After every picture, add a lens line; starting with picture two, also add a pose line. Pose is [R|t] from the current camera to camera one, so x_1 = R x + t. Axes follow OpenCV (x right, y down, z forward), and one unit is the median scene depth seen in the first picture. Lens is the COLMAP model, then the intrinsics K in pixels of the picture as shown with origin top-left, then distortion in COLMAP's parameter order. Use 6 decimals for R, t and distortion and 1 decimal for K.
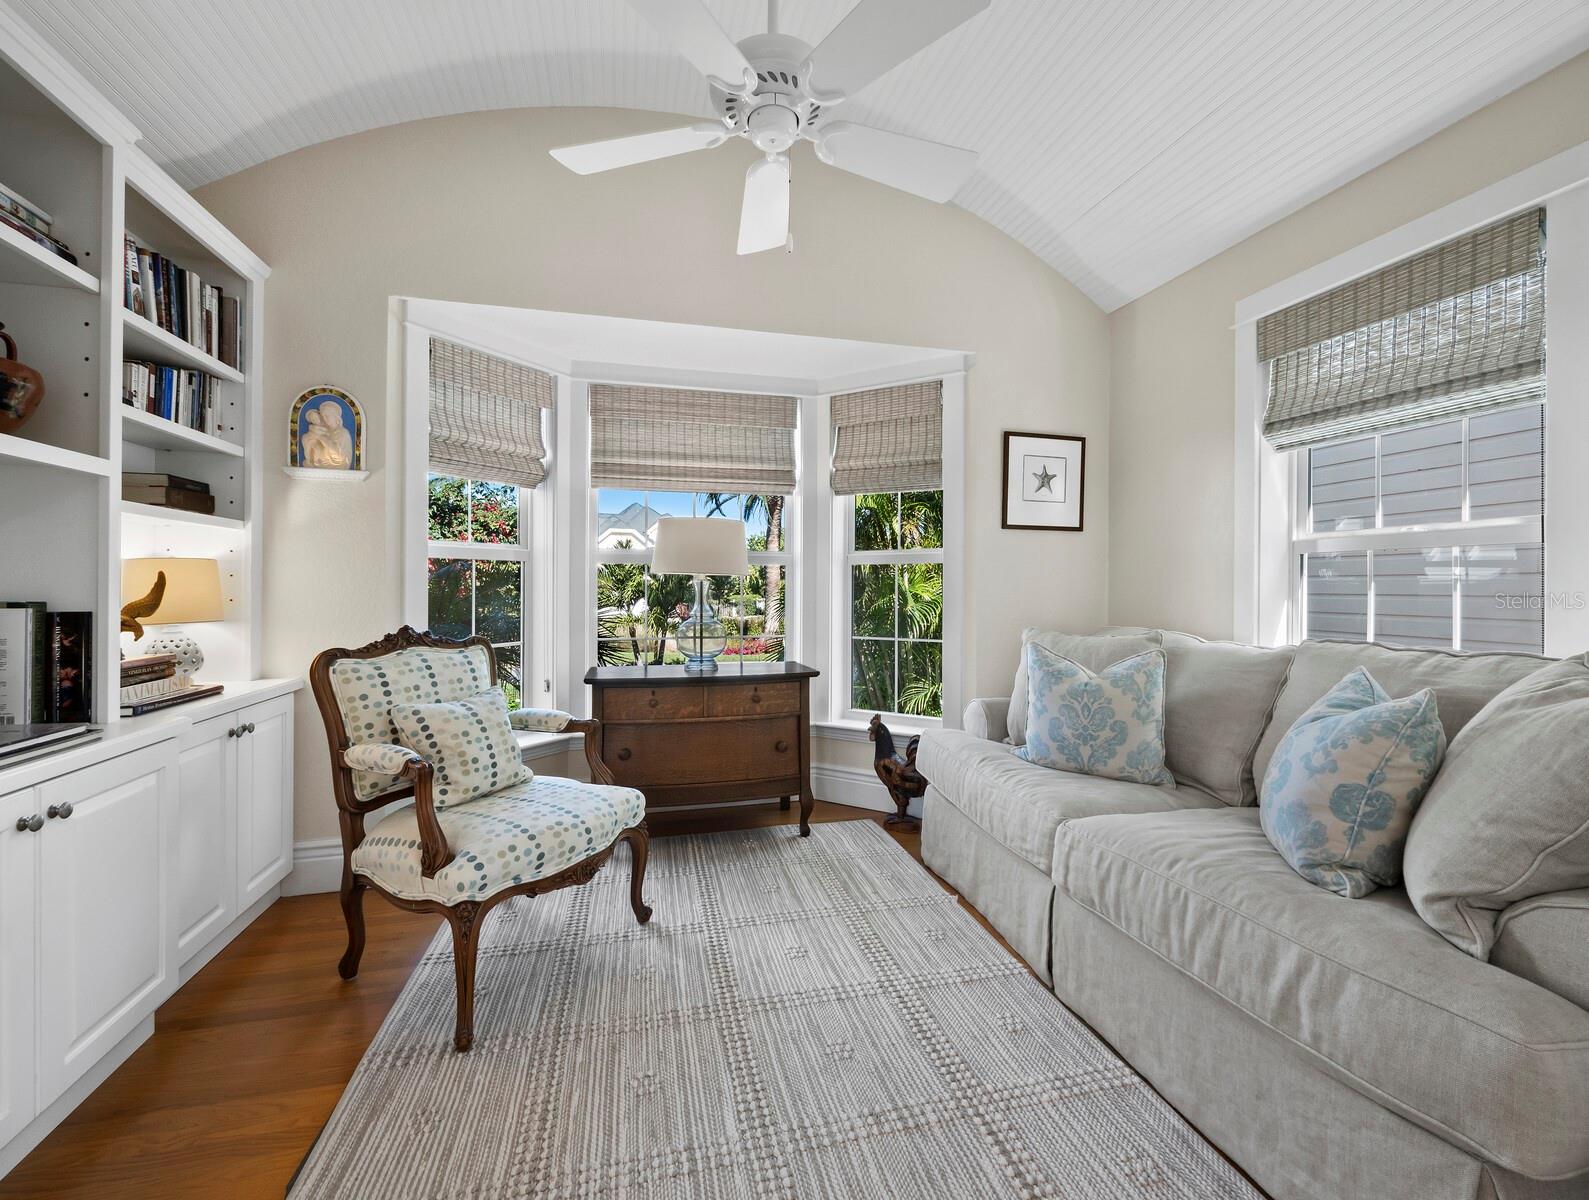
lens RADIAL K [[668.9, 0, 791.0], [0, 668.9, 598.6], [0, 0, 1]] dist [0.000064, 0.000399]
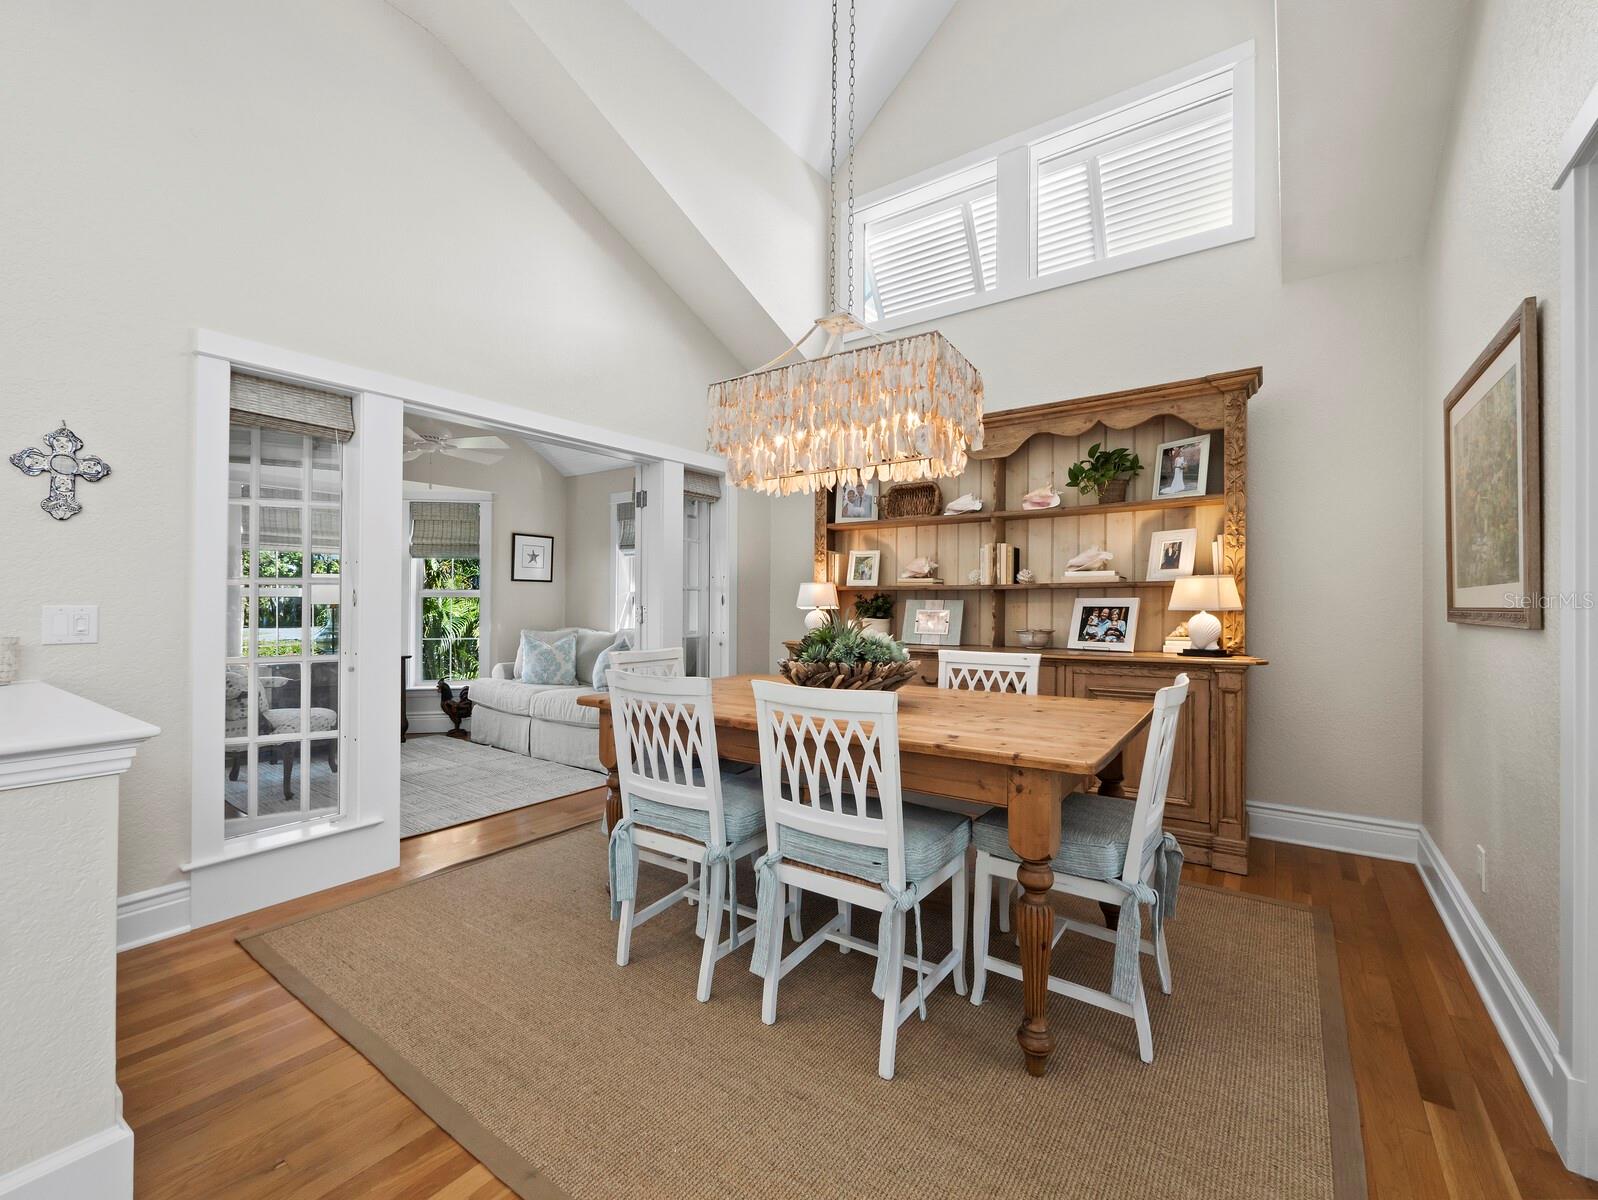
lens RADIAL K [[663.2, 0, 807.5], [0, 663.2, 600.2], [0, 0, 1]] dist [-0.000786, 0.000142]
pose [[0.751012, 0.002558, 0.660284, -0.345651], [0.010066, 0.999832, -0.015323, -0.007572], [-0.660212, 0.018154, 0.750860, -1.127389]]
